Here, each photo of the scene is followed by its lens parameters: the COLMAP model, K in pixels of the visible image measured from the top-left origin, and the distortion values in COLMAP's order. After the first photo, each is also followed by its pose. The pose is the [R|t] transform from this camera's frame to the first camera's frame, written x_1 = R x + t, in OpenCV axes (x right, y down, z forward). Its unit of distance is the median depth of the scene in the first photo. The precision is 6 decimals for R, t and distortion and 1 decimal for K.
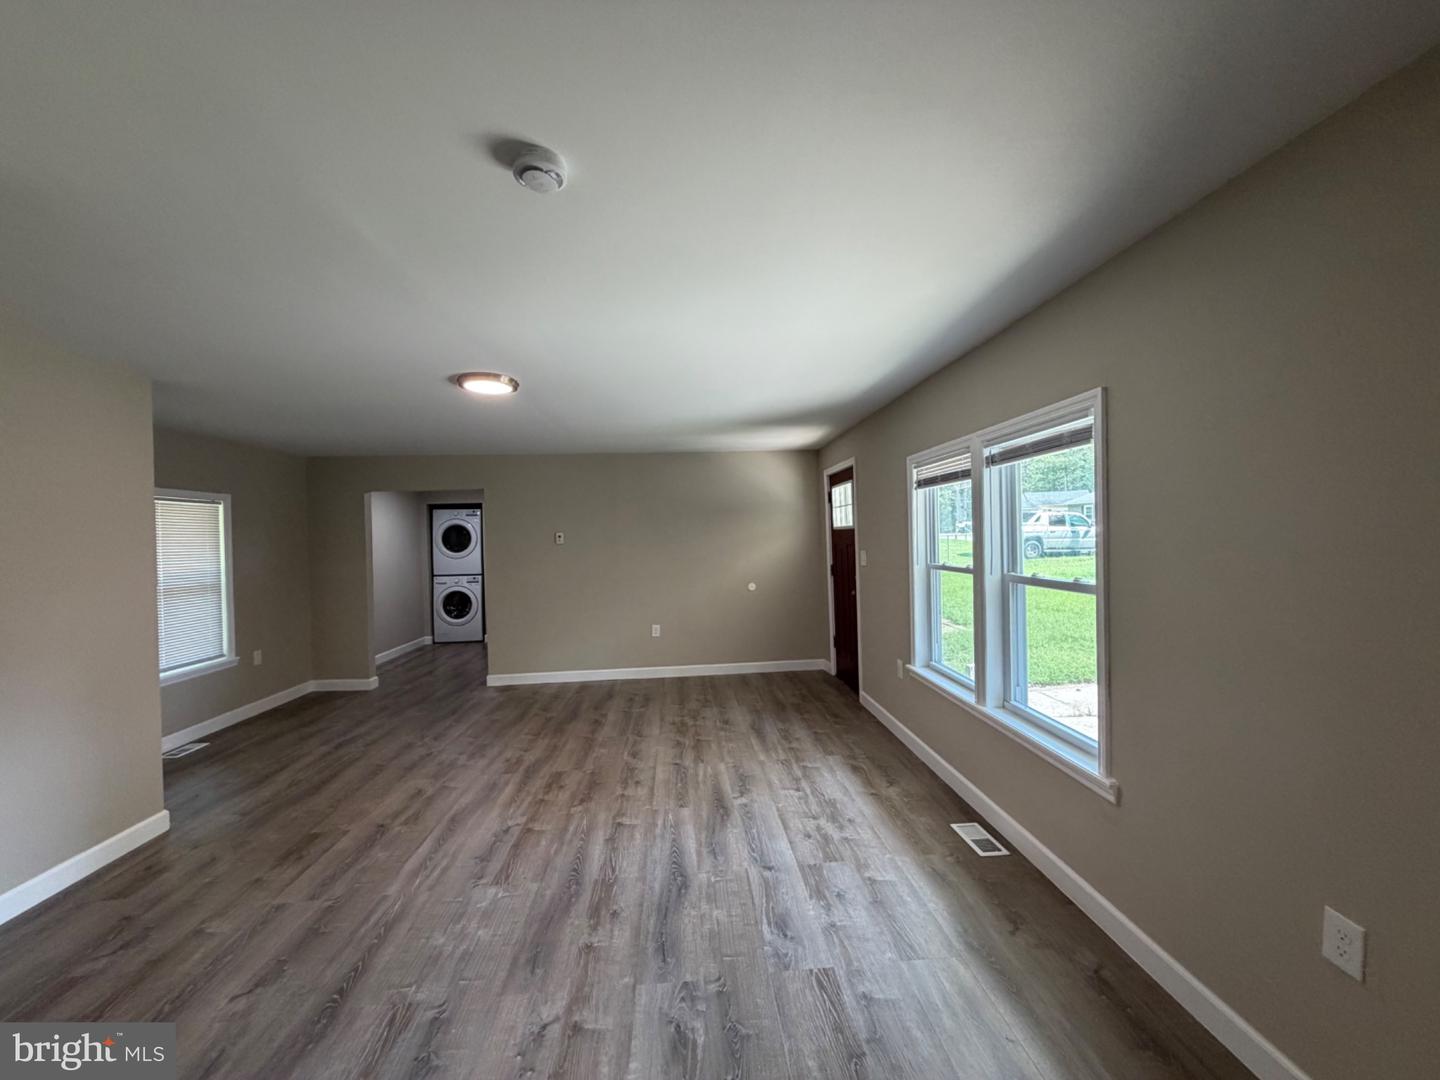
lens RADIAL K [[575.1, 0, 721.5], [0, 575.1, 539.4], [0, 0, 1]] dist [-0.004423, -0.000216]
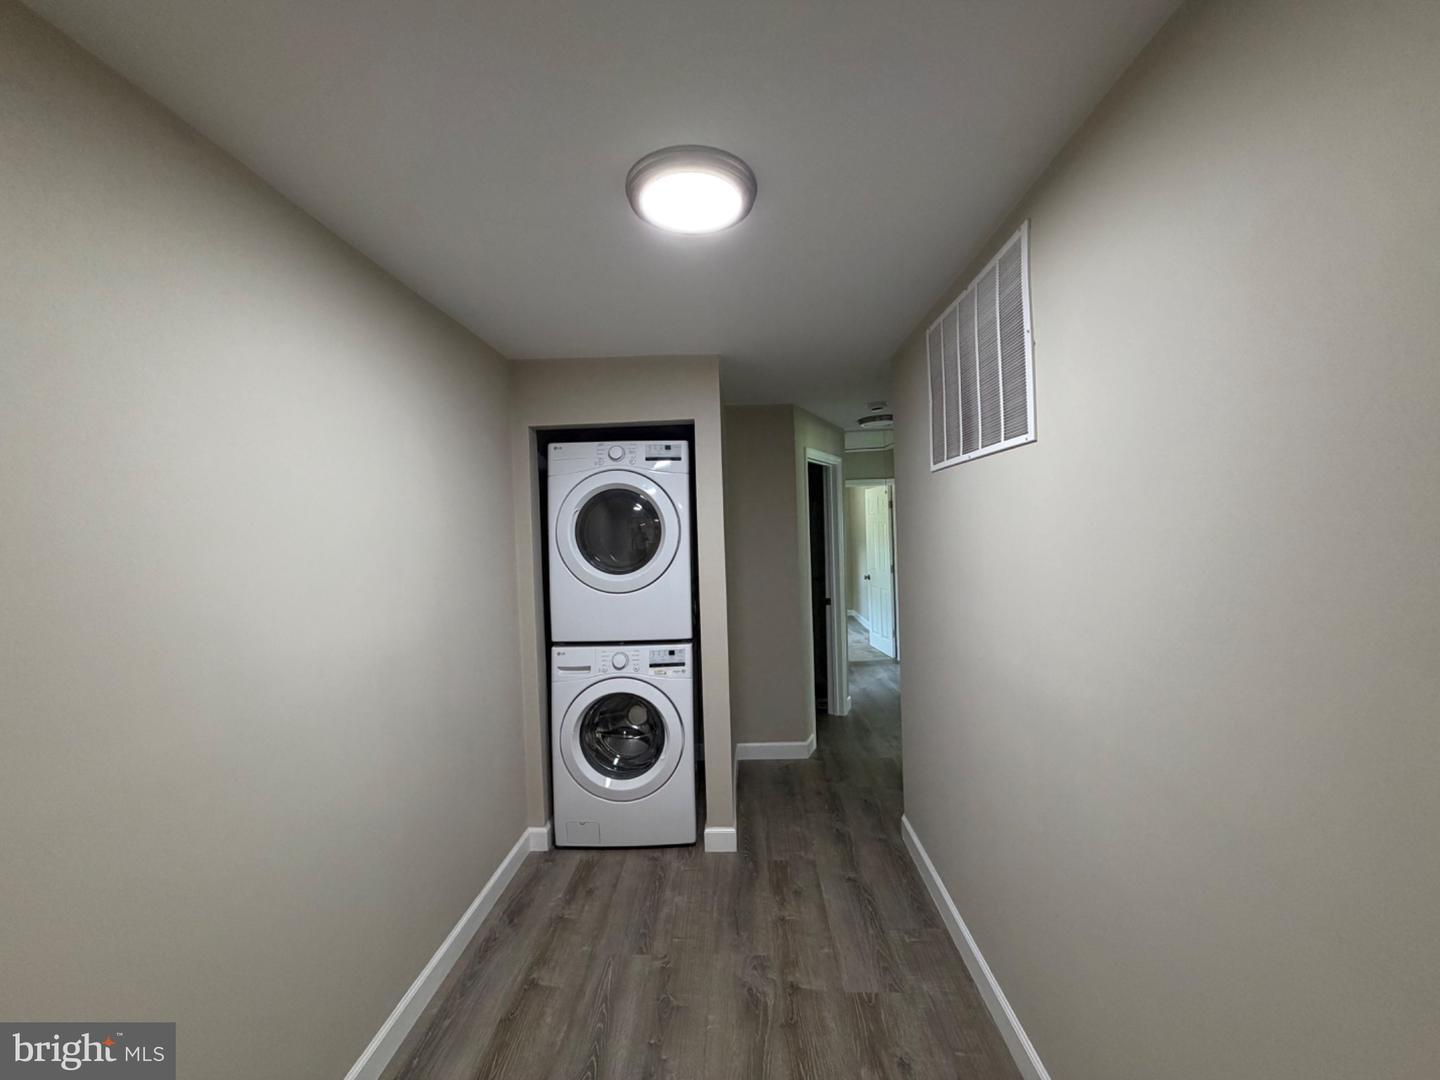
lens RADIAL K [[539.8, 0, 726.2], [0, 539.8, 542.6], [0, 0, 1]] dist [-0.002873, -0.000102]
pose [[0.993050, -0.008588, -0.117383, -0.364352], [0.008661, 0.999962, 0.000117, 0.005378], [0.117378, -0.001132, 0.993087, 0.703202]]
